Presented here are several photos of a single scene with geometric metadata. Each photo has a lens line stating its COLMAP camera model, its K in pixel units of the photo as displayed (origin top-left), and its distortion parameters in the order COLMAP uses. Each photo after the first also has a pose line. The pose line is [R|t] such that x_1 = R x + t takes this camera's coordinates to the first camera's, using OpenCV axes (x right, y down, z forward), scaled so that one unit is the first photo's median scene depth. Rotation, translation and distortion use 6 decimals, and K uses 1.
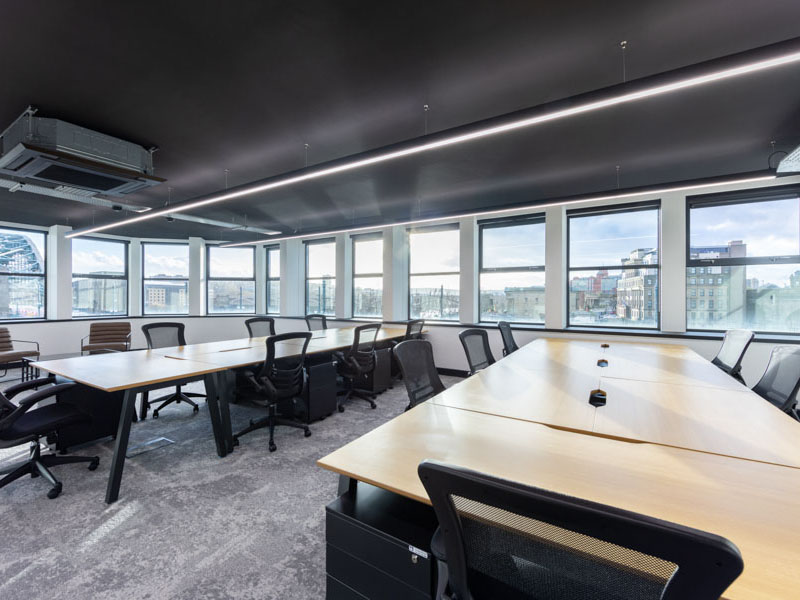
lens RADIAL K [[347.7, 0, 399.7], [0, 347.7, 304.3], [0, 0, 1]] dist [-0.002940, -0.000572]
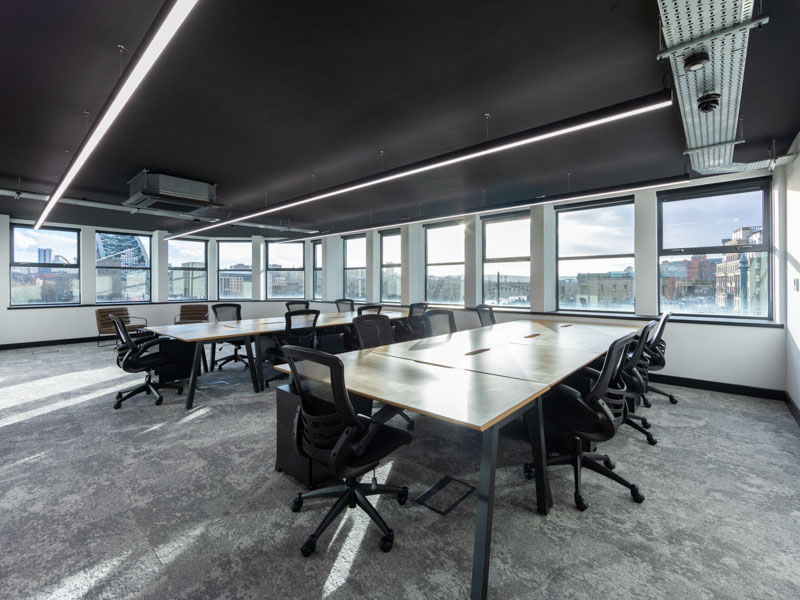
lens RADIAL K [[351.6, 0, 399.7], [0, 351.6, 293.1], [0, 0, 1]] dist [-0.000786, 0.000040]
pose [[0.984651, 0.001682, -0.174527, 0.152233], [-0.000891, 0.999989, 0.004607, 0.002936], [0.174533, -0.004380, 0.984642, -0.159905]]
